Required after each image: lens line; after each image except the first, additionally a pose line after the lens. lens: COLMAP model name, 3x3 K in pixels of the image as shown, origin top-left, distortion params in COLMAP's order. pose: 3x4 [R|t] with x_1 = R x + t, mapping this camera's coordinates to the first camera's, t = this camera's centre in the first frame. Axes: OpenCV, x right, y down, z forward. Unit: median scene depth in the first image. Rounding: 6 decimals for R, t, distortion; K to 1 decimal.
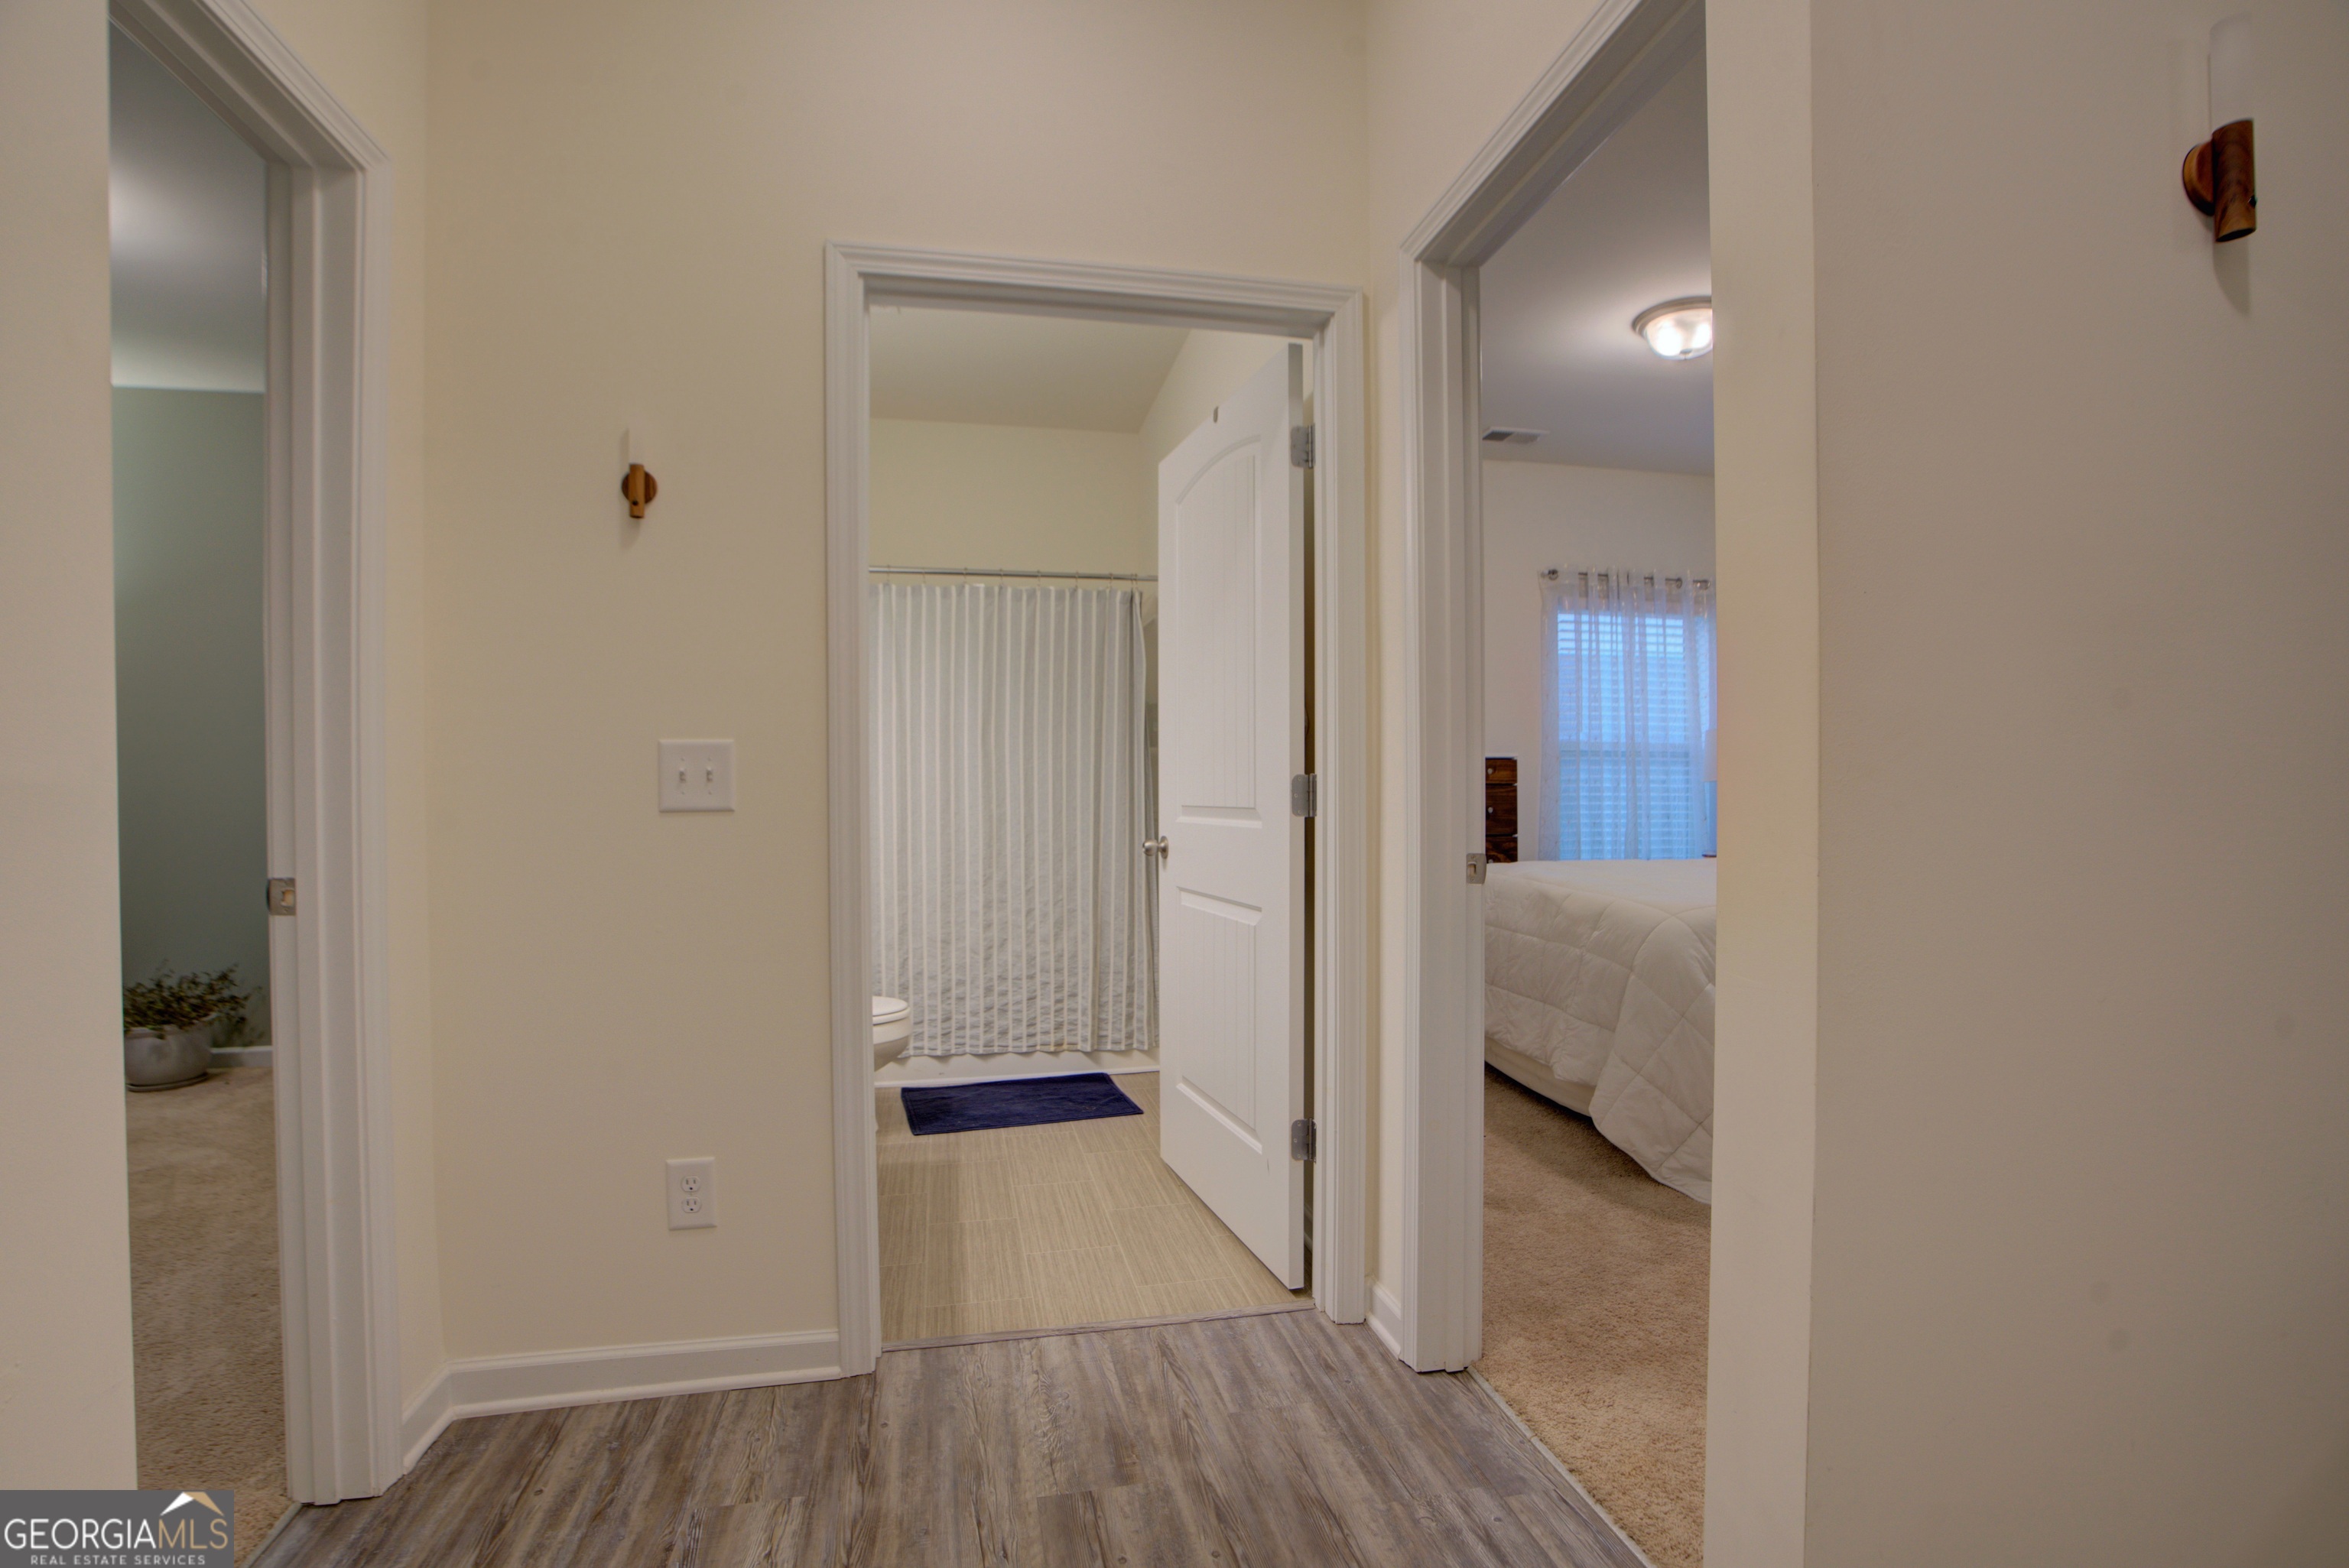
lens RADIAL K [[1096.0, 0, 1181.1], [0, 1096.0, 791.3], [0, 0, 1]] dist [-0.047174, 0.011129]
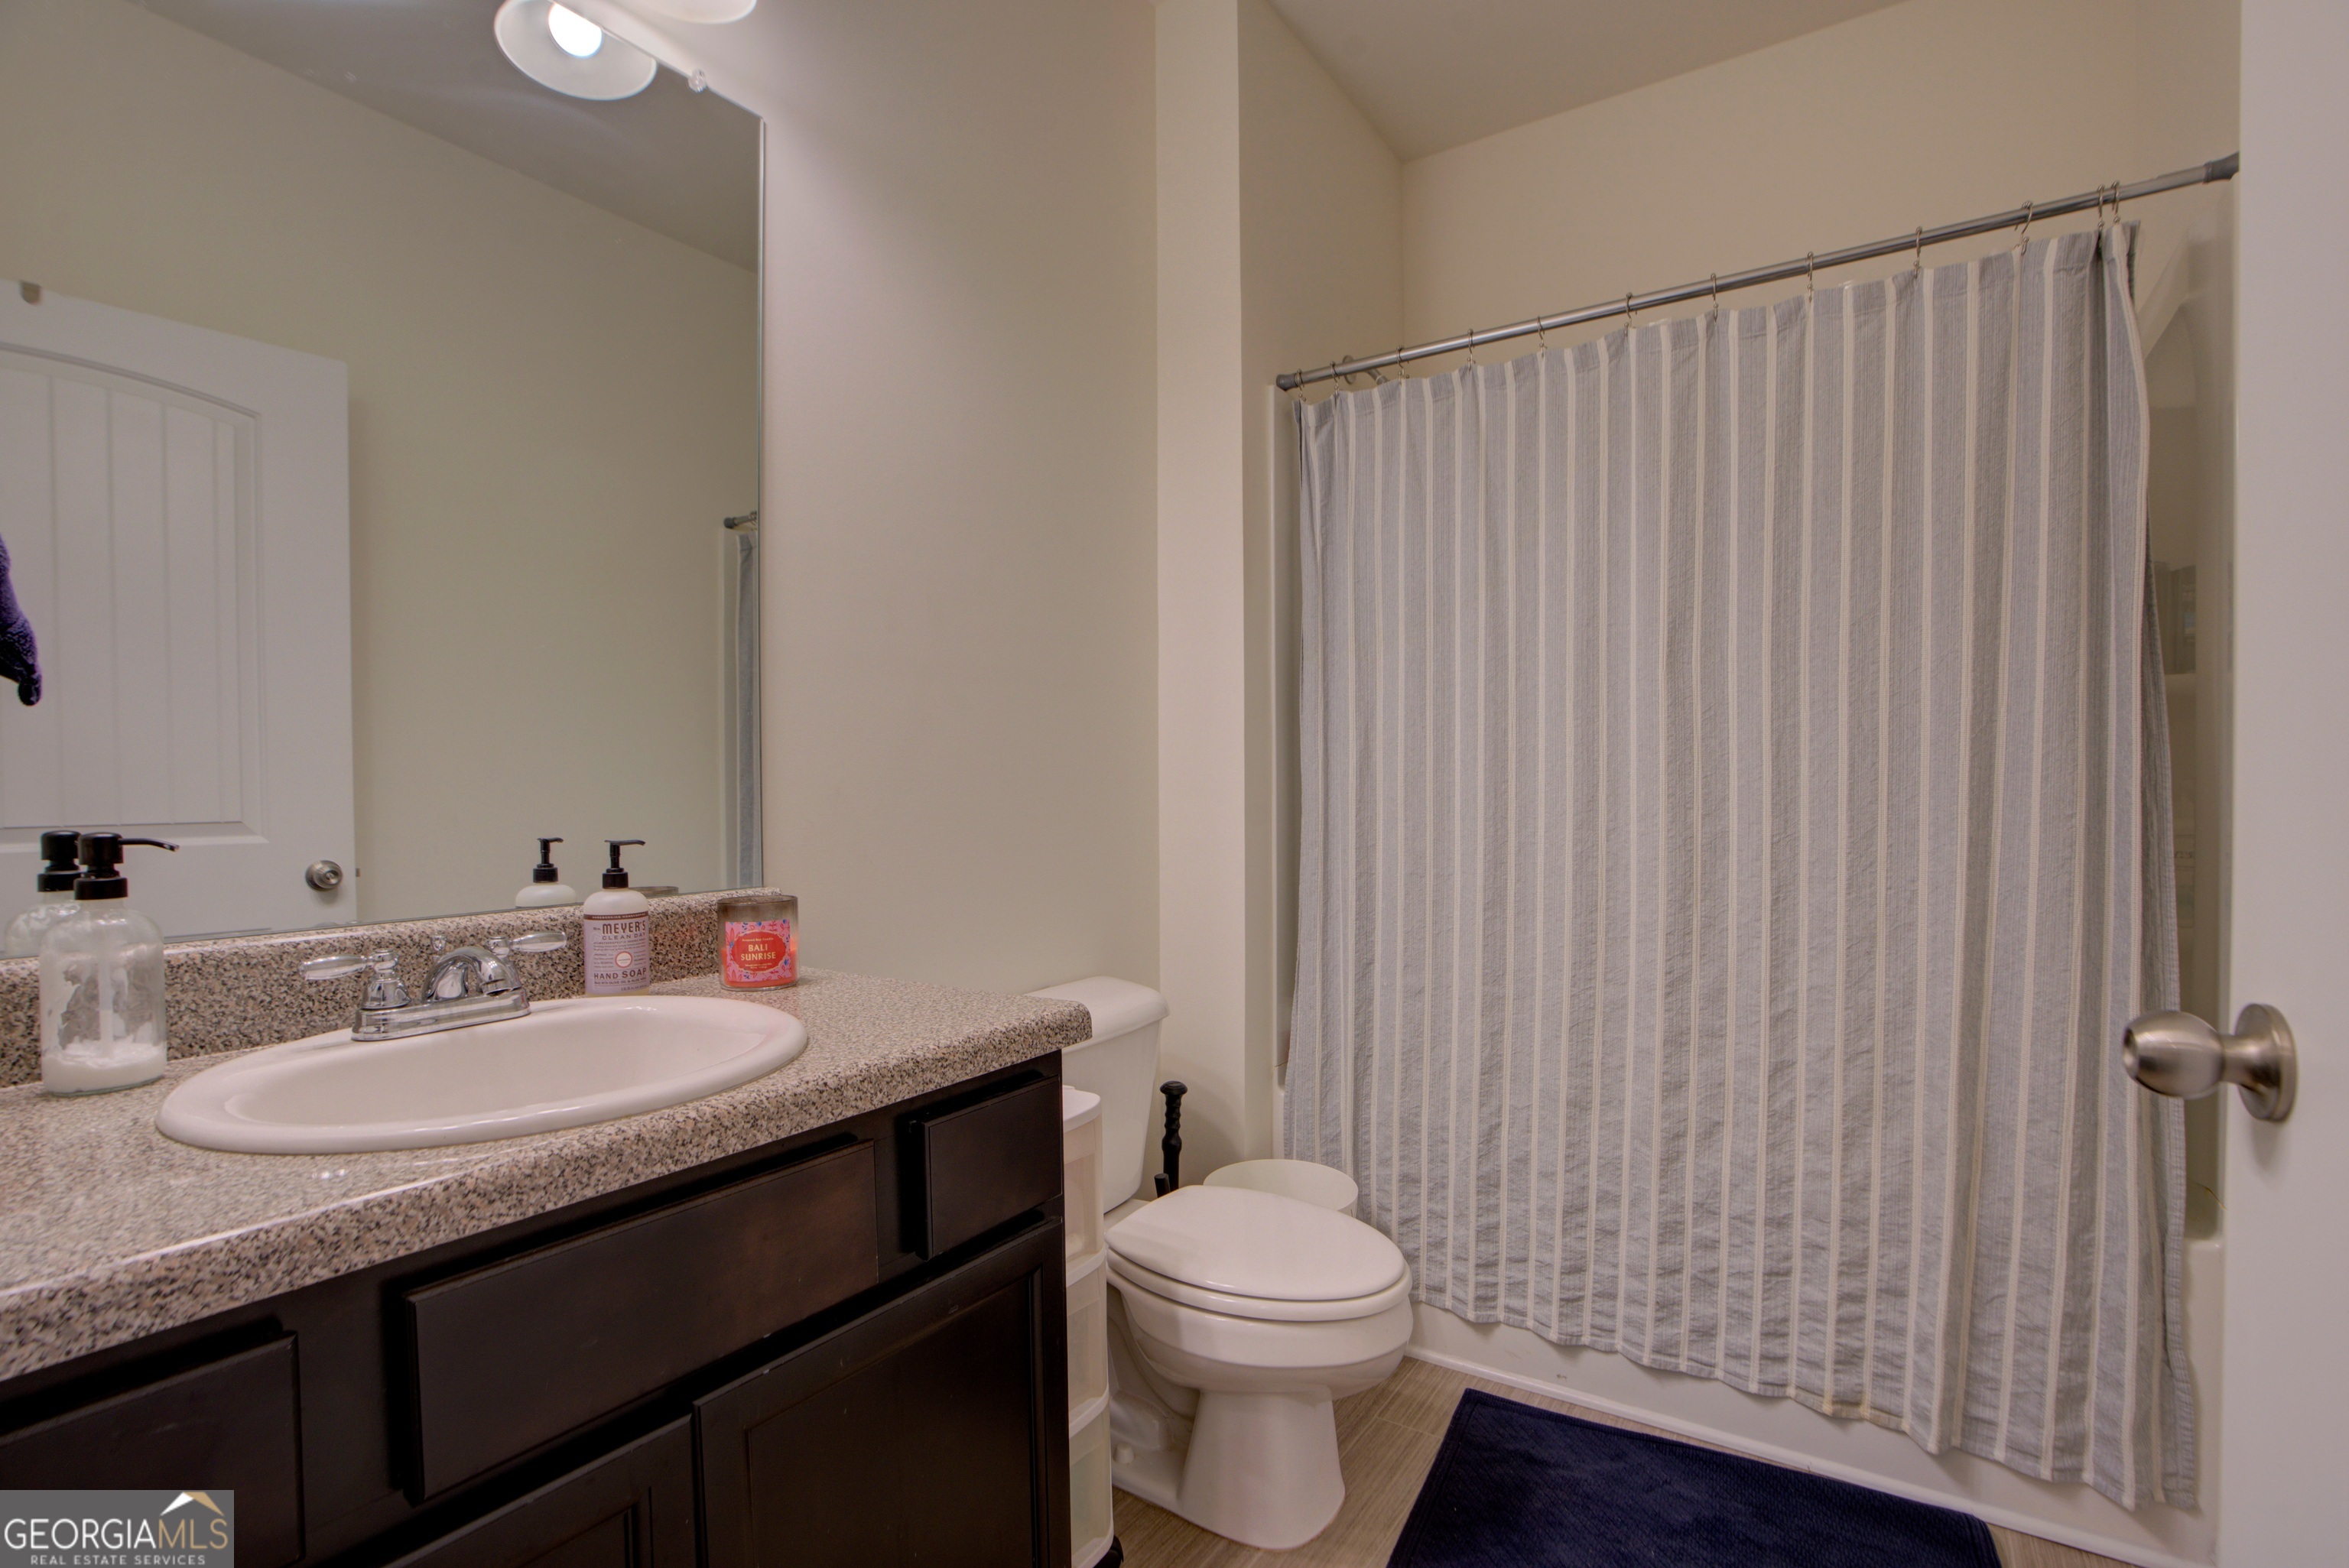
lens RADIAL K [[1096.0, 0, 1151.5], [0, 1096.0, 810.7], [0, 0, 1]] dist [-0.047174, 0.011129]
pose [[0.704632, 0.013219, -0.709449, -0.015868], [-0.001947, 0.999859, 0.016696, 0.004368], [0.709570, -0.010383, 0.704559, 0.537640]]
